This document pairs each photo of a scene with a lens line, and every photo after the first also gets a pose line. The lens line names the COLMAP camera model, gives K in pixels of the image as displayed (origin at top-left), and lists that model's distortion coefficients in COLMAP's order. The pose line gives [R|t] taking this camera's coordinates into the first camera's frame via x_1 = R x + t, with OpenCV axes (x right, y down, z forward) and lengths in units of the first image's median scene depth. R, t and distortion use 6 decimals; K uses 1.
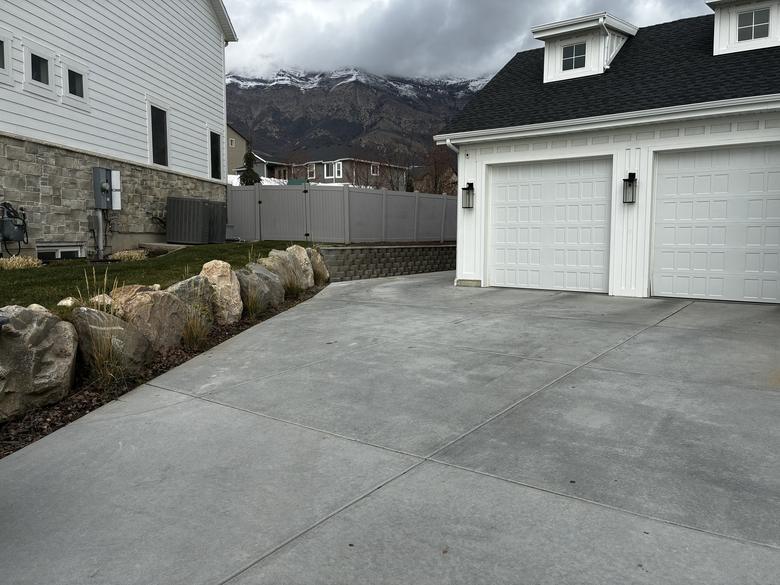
lens RADIAL K [[580.4, 0, 390.0], [0, 580.4, 292.5], [0, 0, 1]] dist [0.003822, 0.001315]
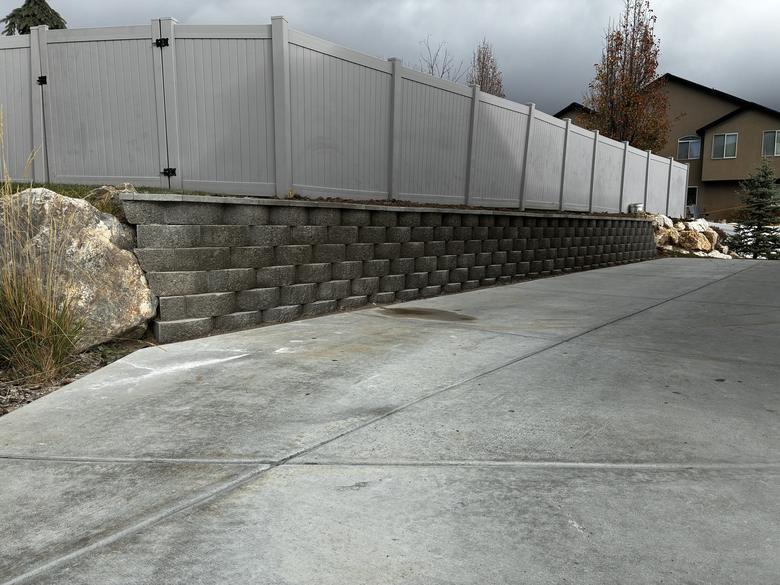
lens RADIAL K [[580.4, 0, 390.0], [0, 580.4, 292.5], [0, 0, 1]] dist [0.003822, 0.001315]
pose [[0.999494, 0.011139, -0.029782, -0.001068], [-0.010588, 0.999771, 0.018598, -0.039101], [0.029982, -0.018274, 0.999383, 0.715515]]
